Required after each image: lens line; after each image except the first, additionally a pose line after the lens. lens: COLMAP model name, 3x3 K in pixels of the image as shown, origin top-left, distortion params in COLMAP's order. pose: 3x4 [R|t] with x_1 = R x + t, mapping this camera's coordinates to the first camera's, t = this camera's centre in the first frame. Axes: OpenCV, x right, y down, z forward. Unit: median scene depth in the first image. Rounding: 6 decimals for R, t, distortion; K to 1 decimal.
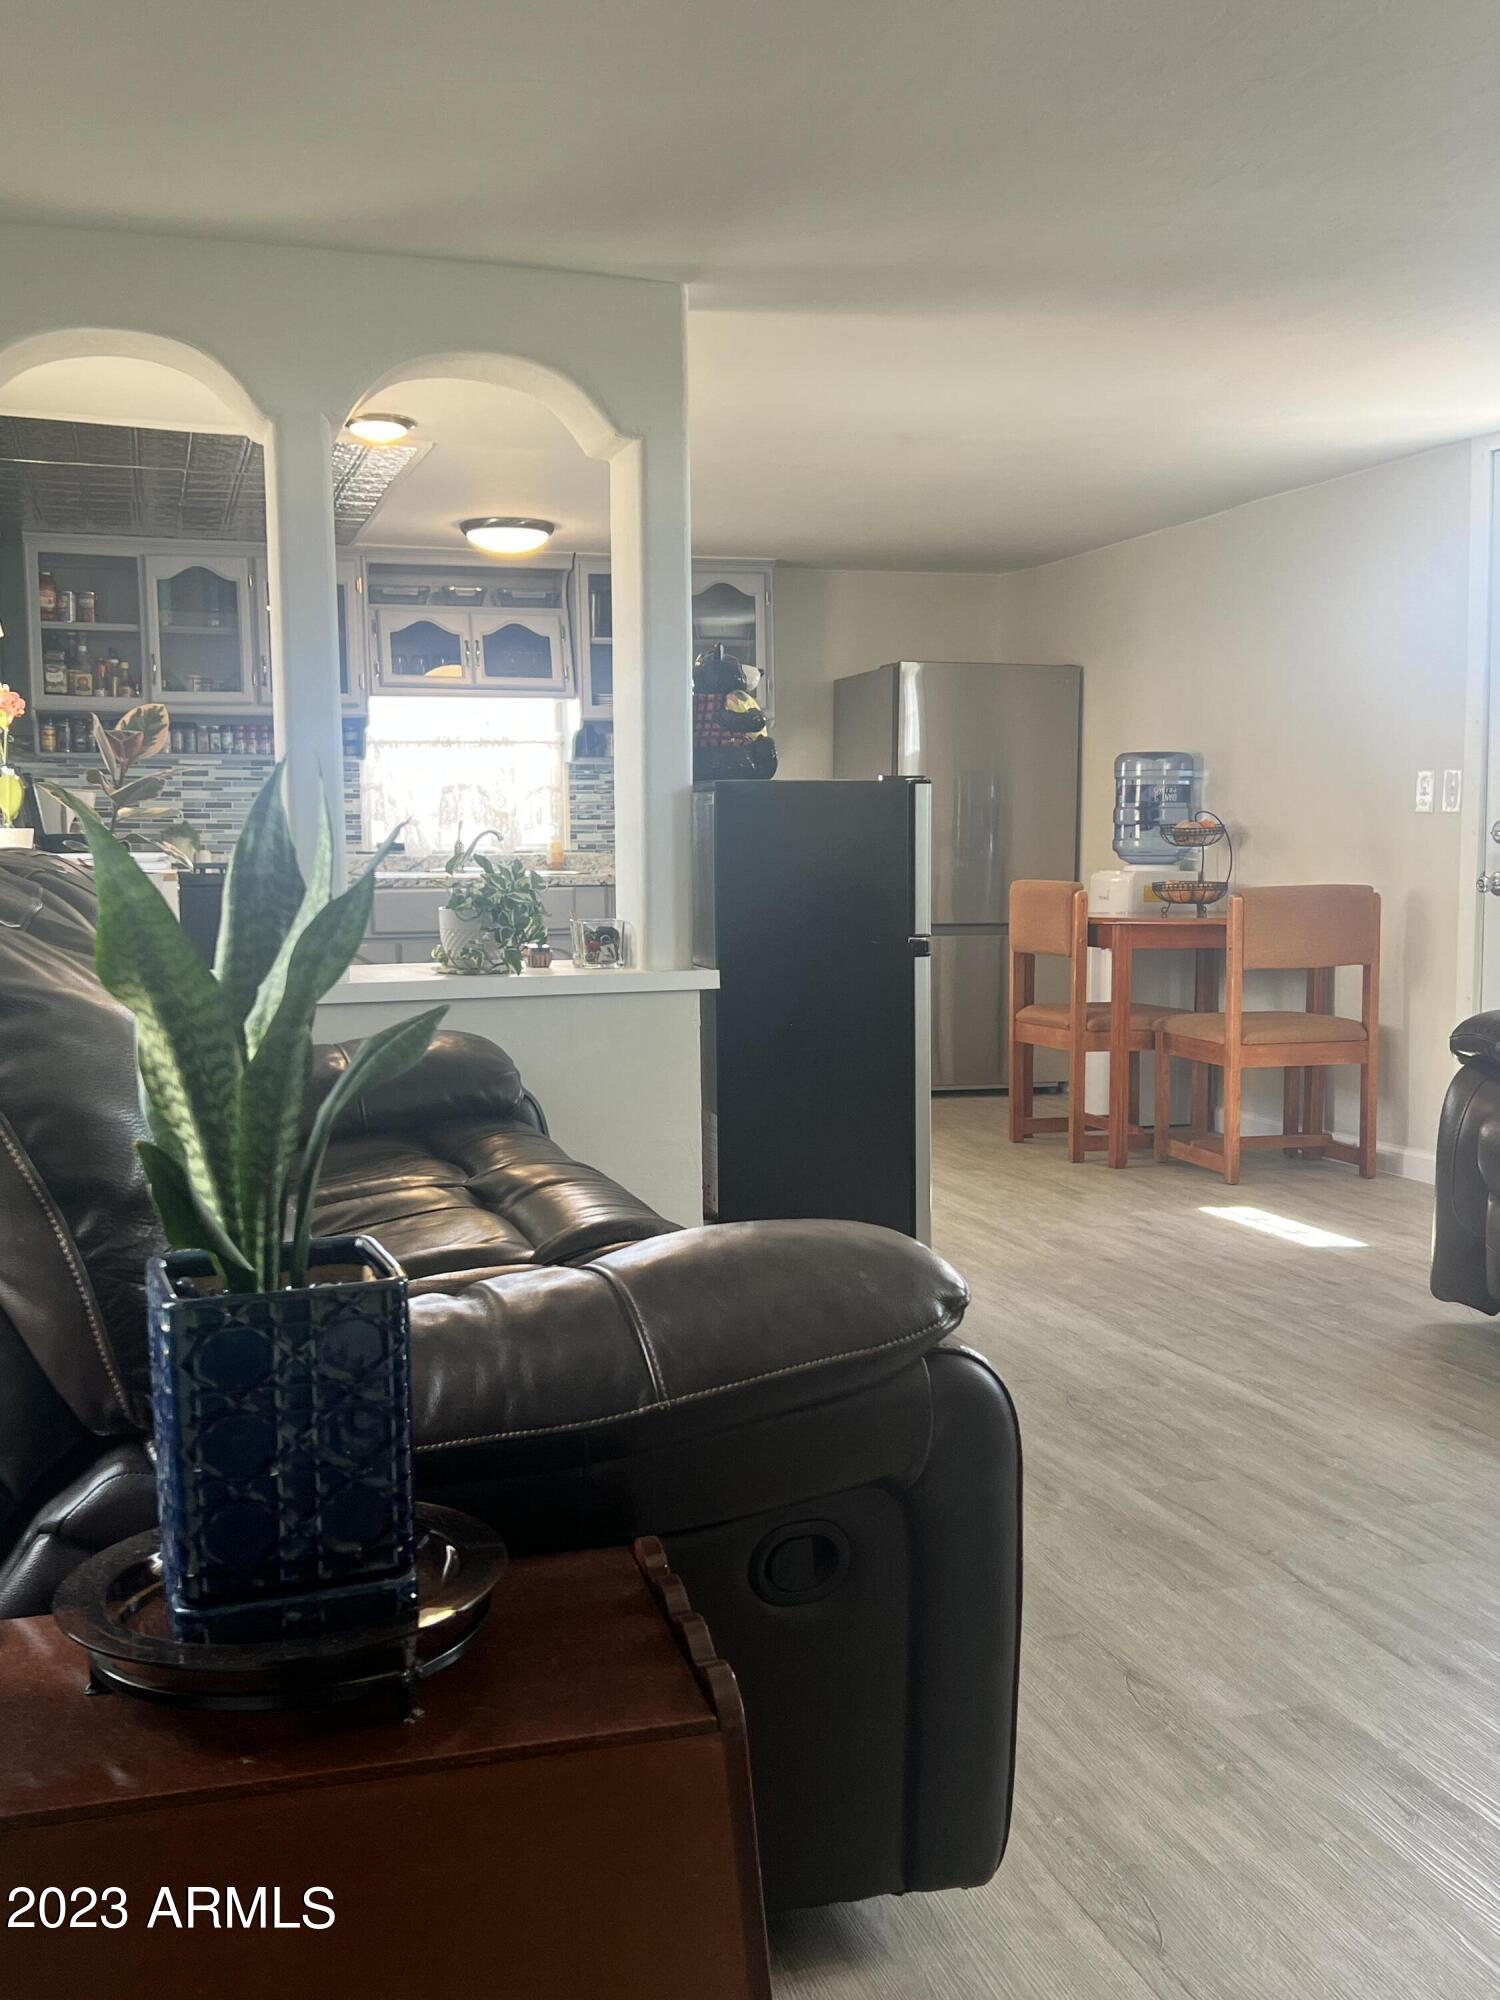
lens RADIAL K [[1991.8, 0, 779.1], [0, 1991.8, 1018.7], [0, 0, 1]] dist [0.026271, 0.000000]
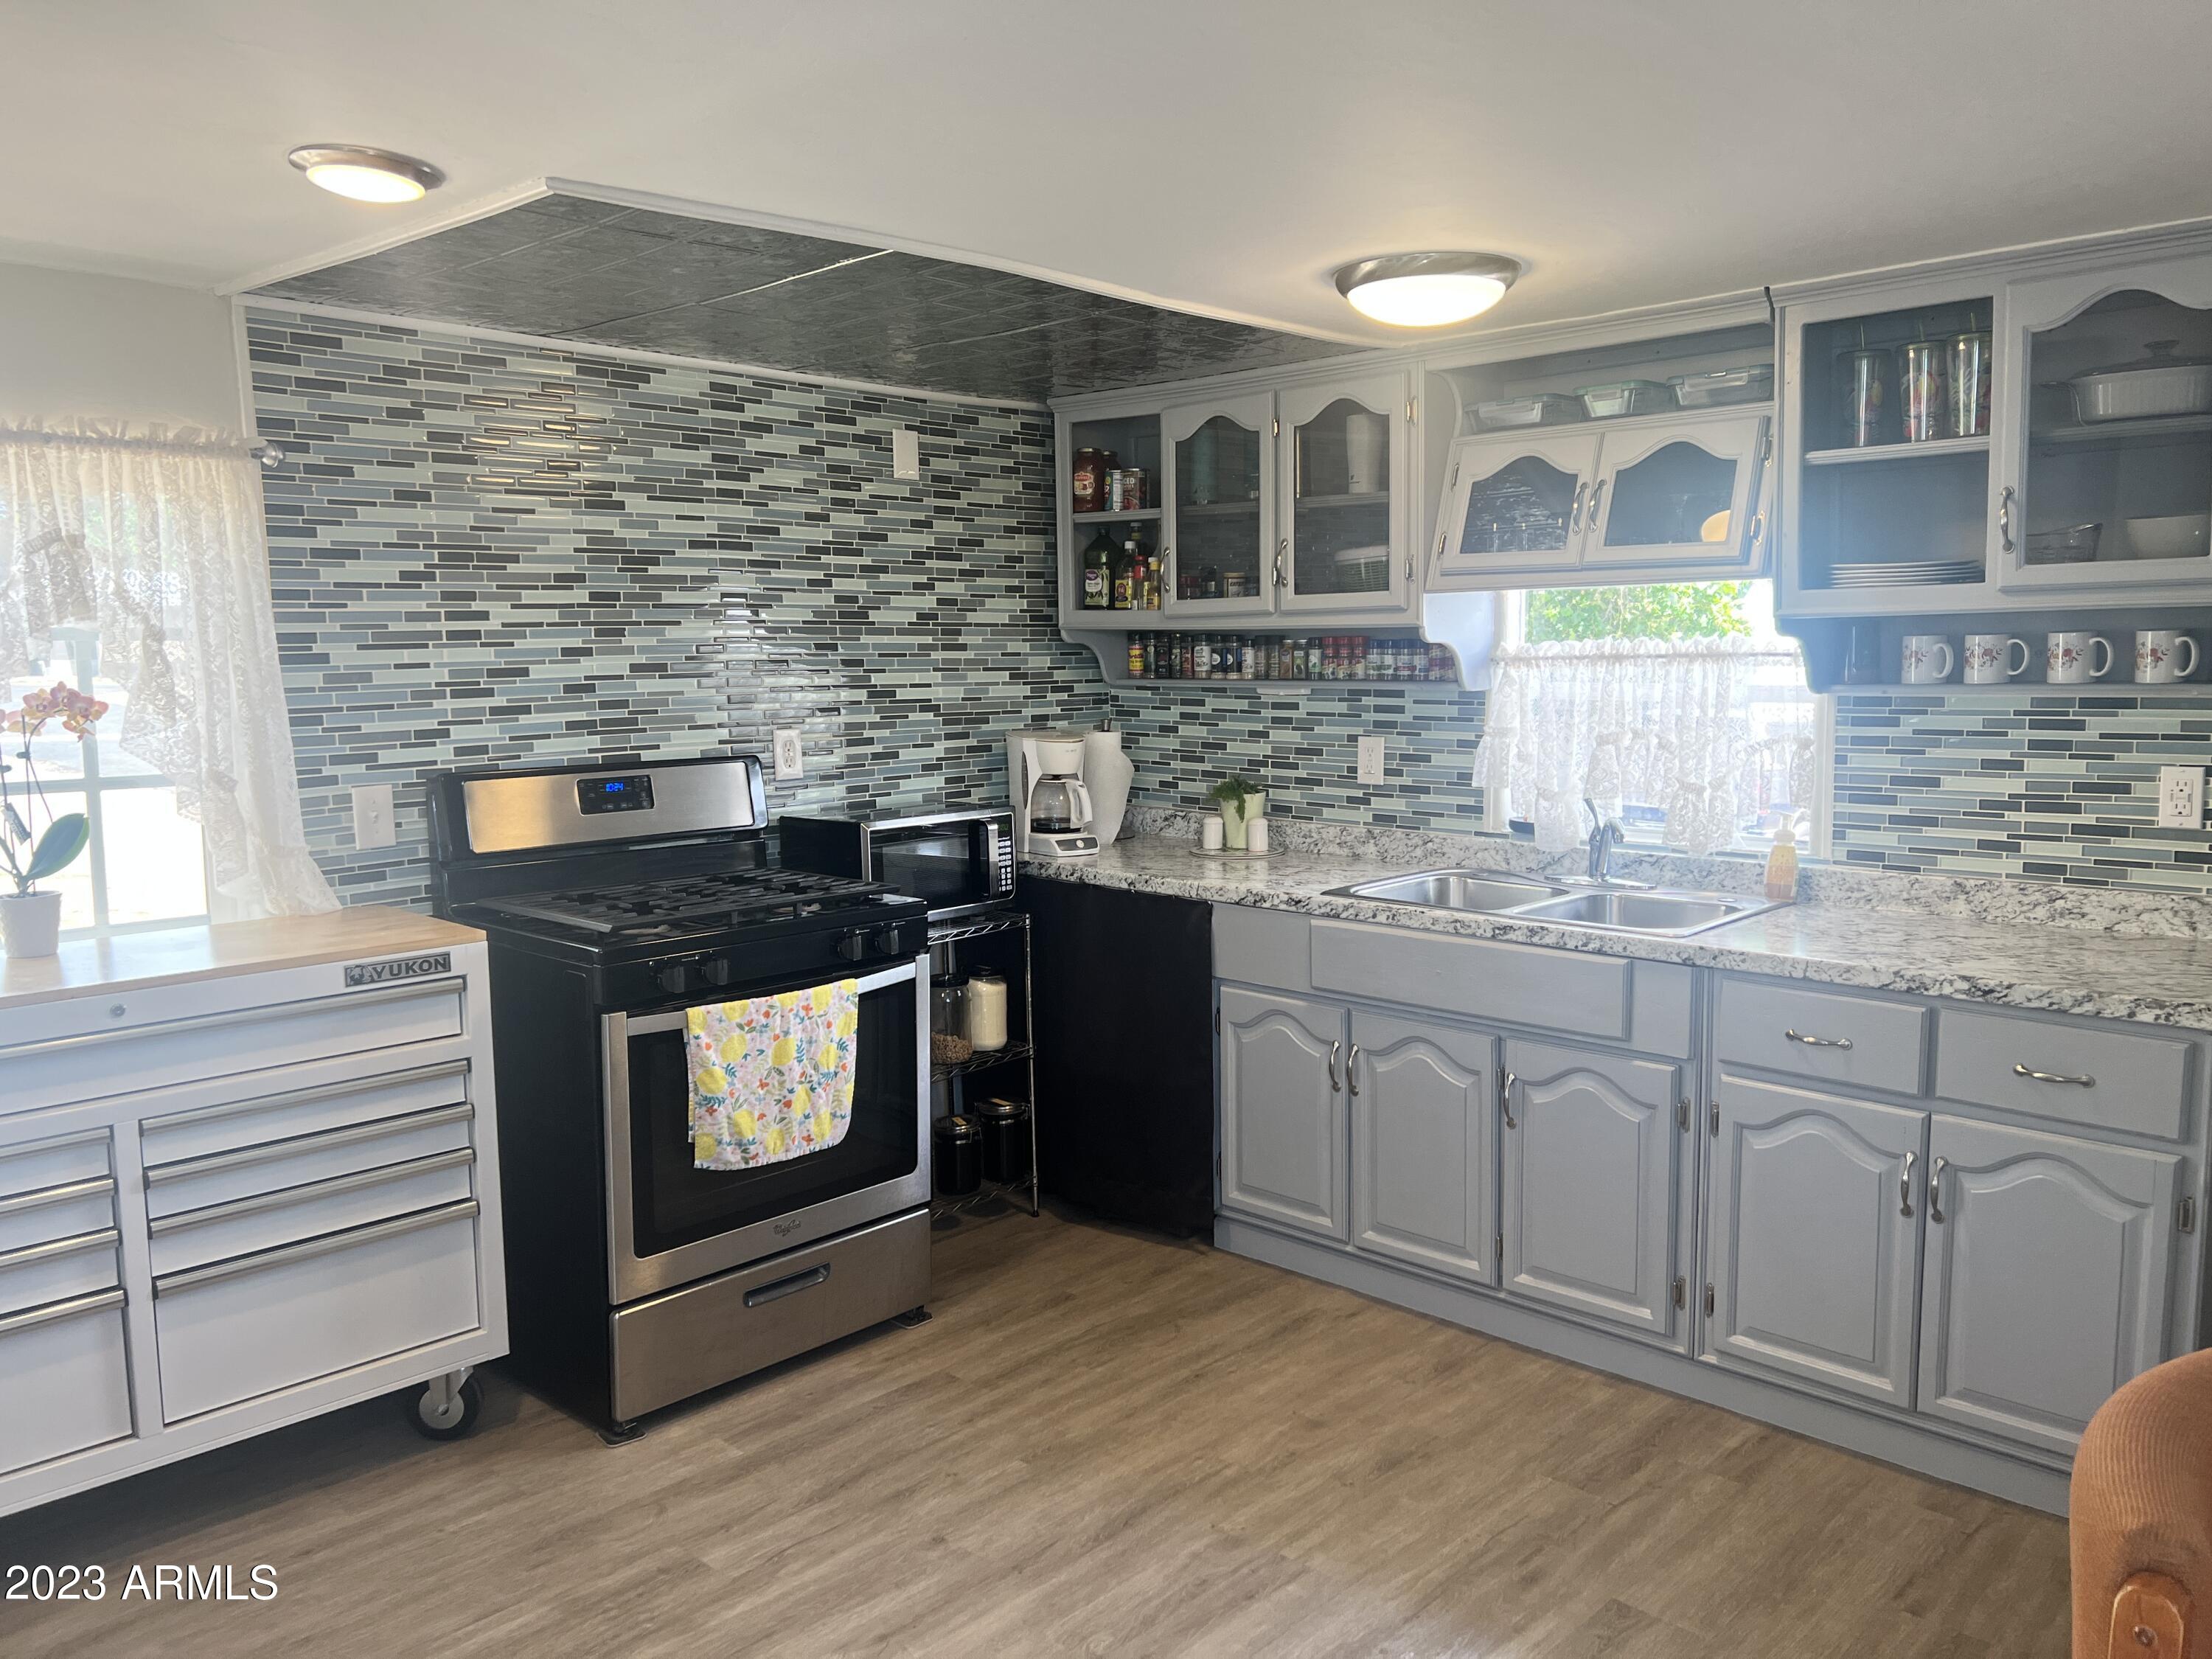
lens RADIAL K [[1671.5, 0, 1128.3], [0, 1671.5, 829.0], [0, 0, 1]] dist [0.062505, -0.088587]
pose [[0.491242, 0.096380, -0.865674, 0.198563], [-0.073968, 0.994885, 0.068791, -0.116226], [0.867877, 0.030239, 0.495859, 0.658501]]
